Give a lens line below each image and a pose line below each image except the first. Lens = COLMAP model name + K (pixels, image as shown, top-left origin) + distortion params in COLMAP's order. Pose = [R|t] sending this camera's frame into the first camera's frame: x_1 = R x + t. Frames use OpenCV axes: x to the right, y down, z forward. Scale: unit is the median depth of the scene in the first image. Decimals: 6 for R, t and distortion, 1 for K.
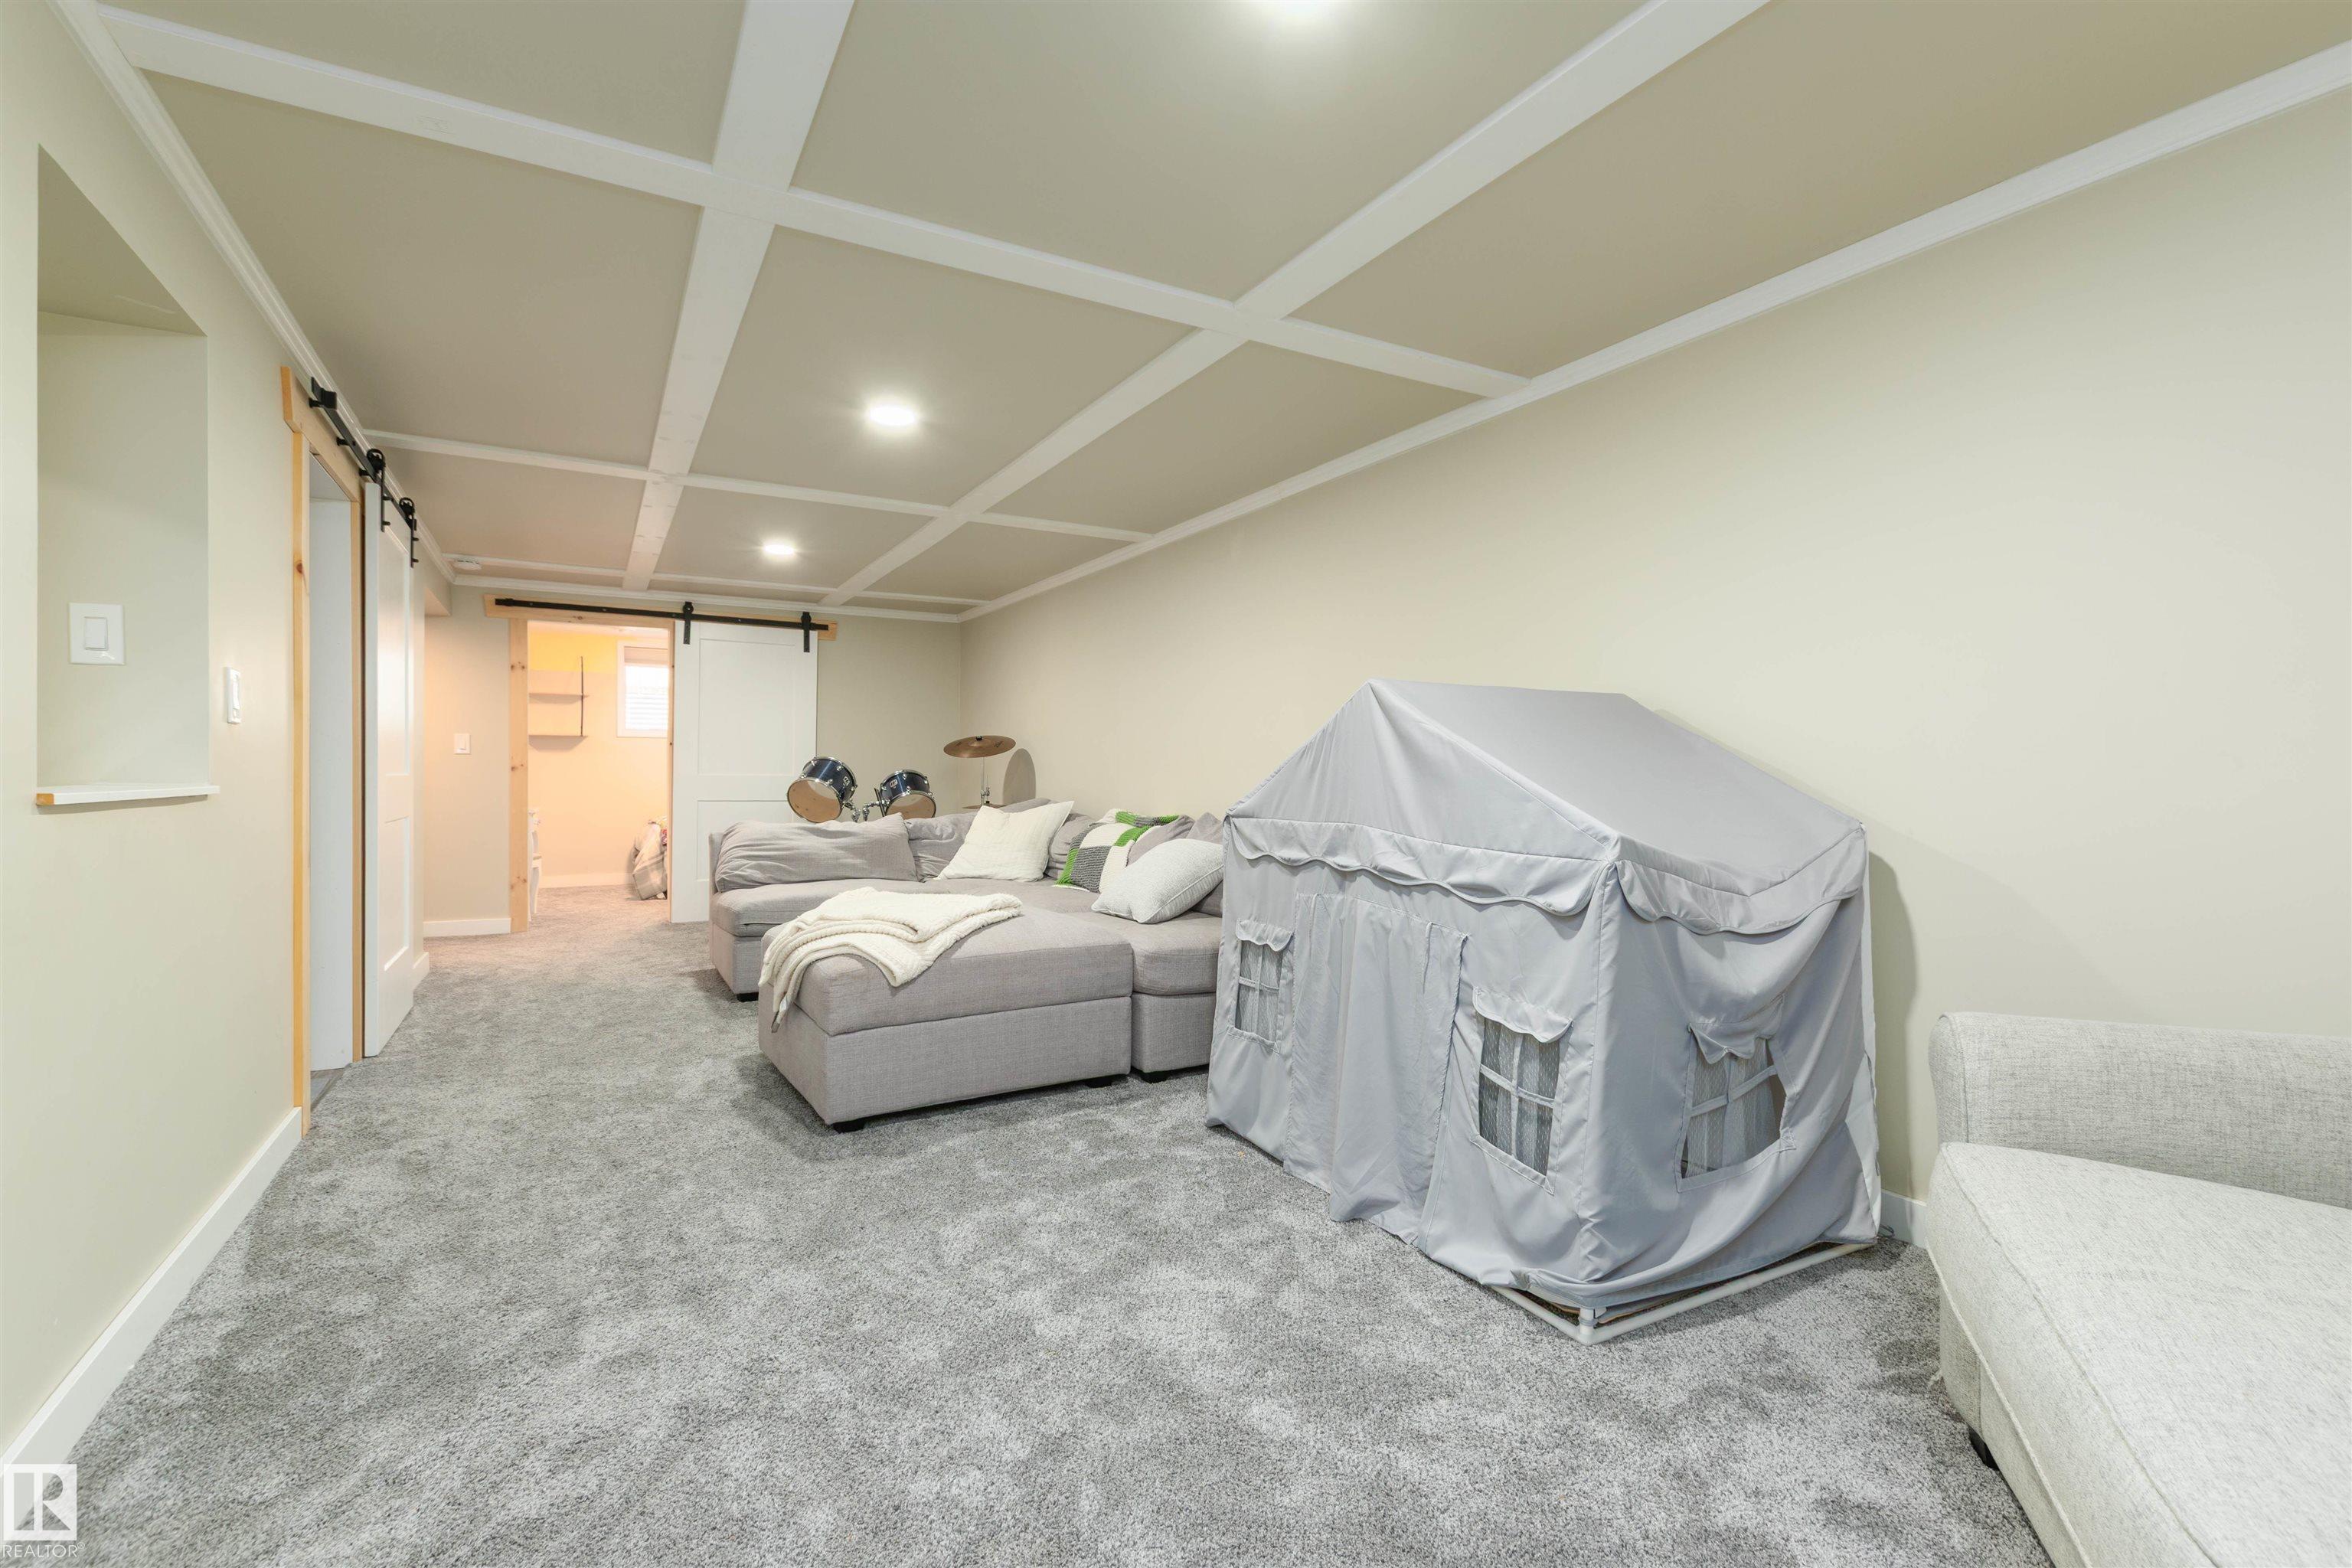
lens RADIAL K [[1068.9, 0, 1191.2], [0, 1068.9, 786.2], [0, 0, 1]] dist [0.004440, -0.000410]
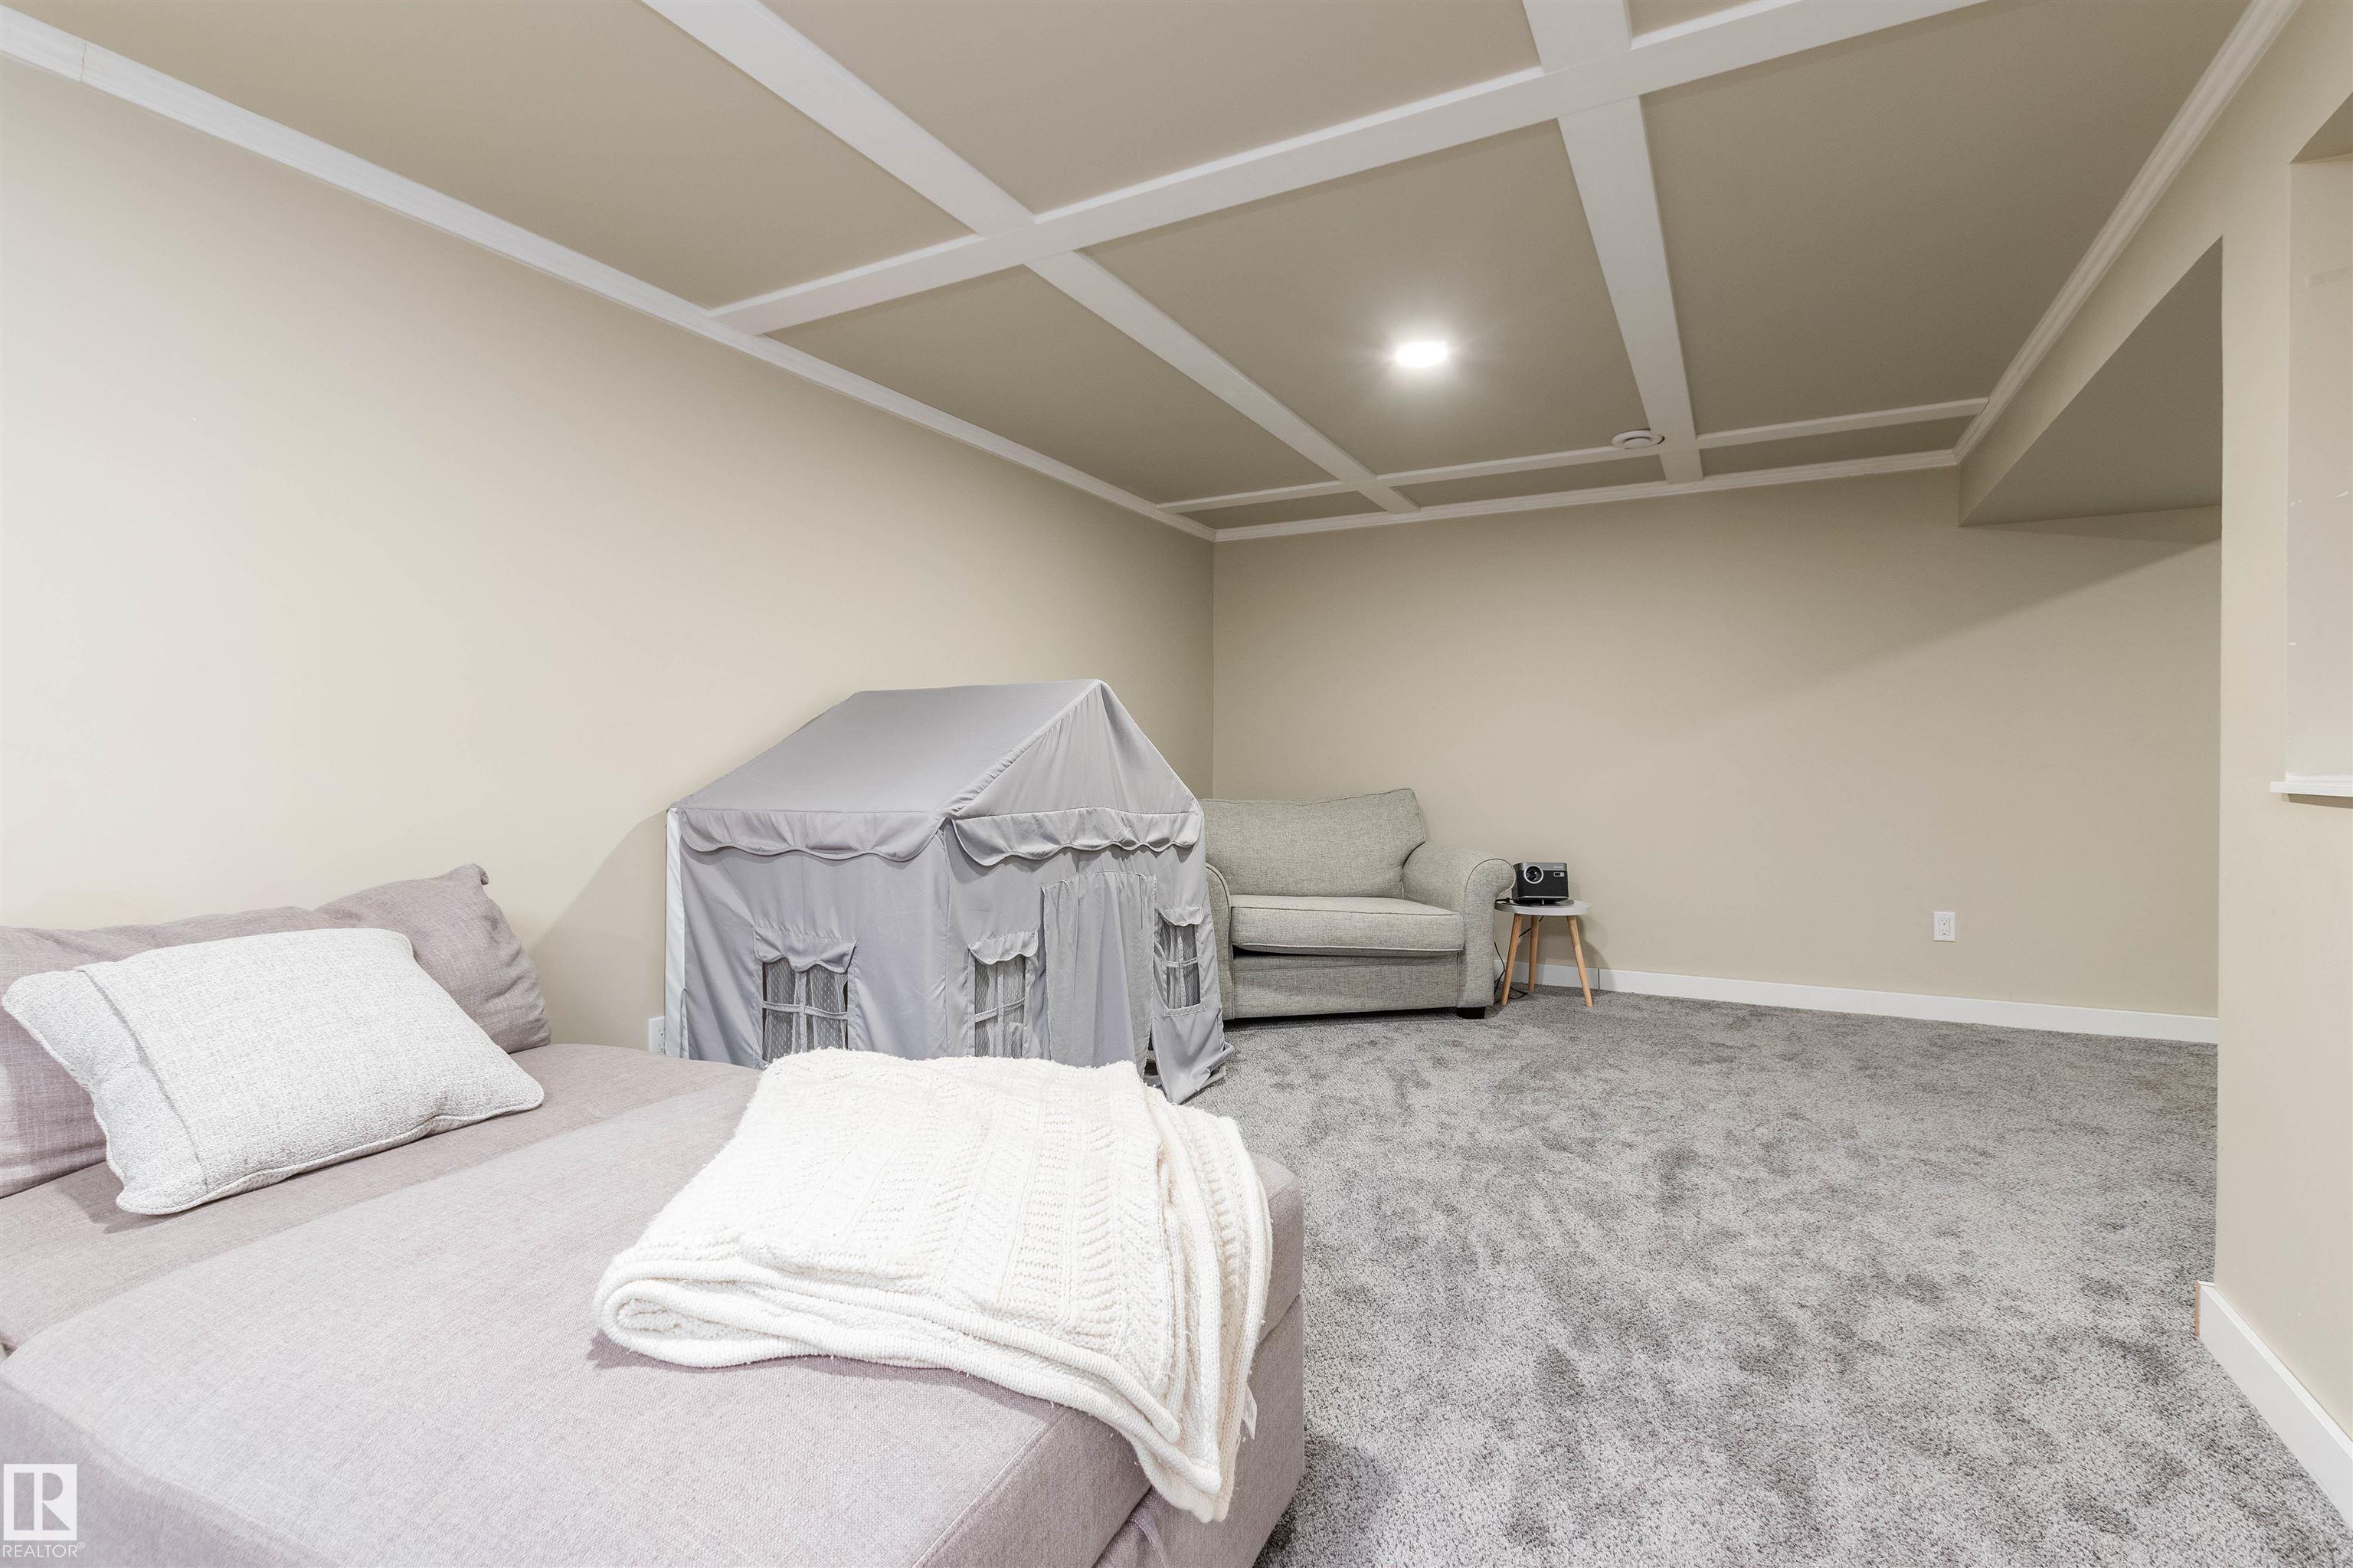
lens RADIAL K [[1069.4, 0, 1169.4], [0, 1069.4, 772.8], [0, 0, 1]] dist [0.004440, -0.000410]
pose [[-0.531680, -0.016463, 0.846785, -0.882917], [0.004879, 0.999735, 0.022500, -0.027187], [-0.846931, 0.016094, -0.531459, 1.608112]]
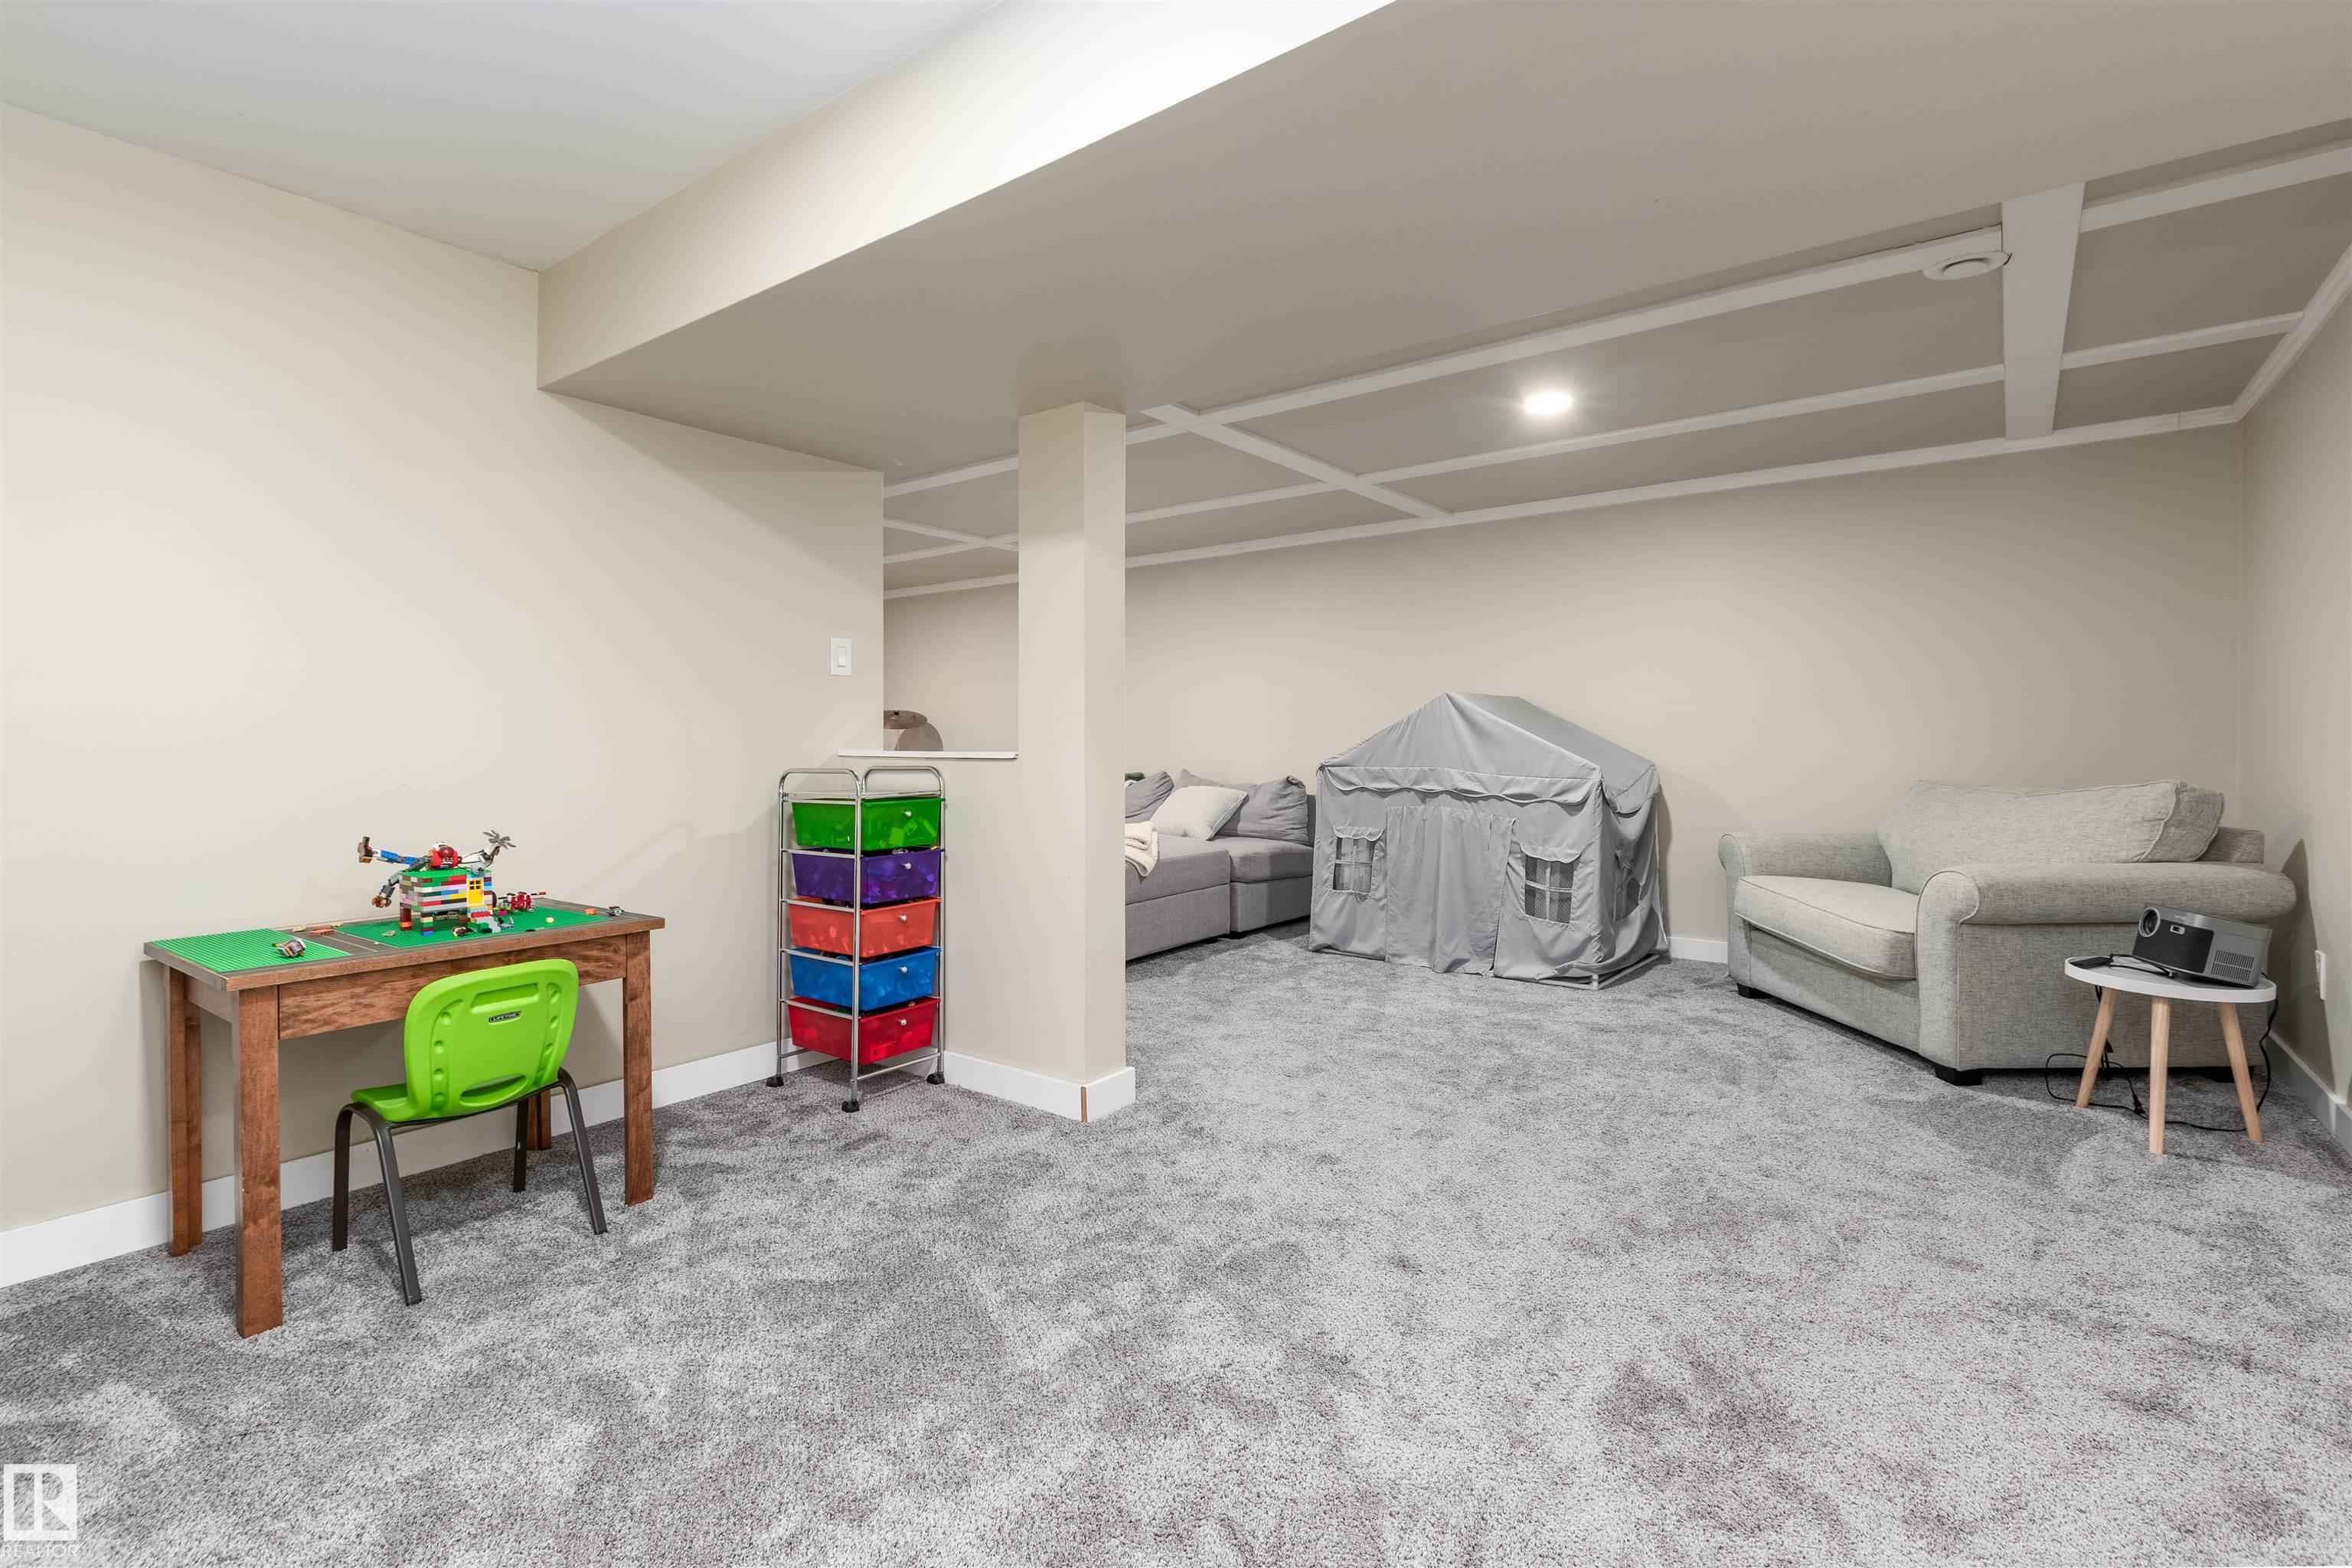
lens RADIAL K [[1068.9, 0, 1184.8], [0, 1068.9, 763.9], [0, 0, 1]] dist [0.004440, -0.000410]
pose [[0.923738, -0.012306, 0.382828, -1.029645], [0.009147, 0.999907, 0.010069, 0.006532], [-0.382916, -0.005800, 0.923765, -0.603887]]
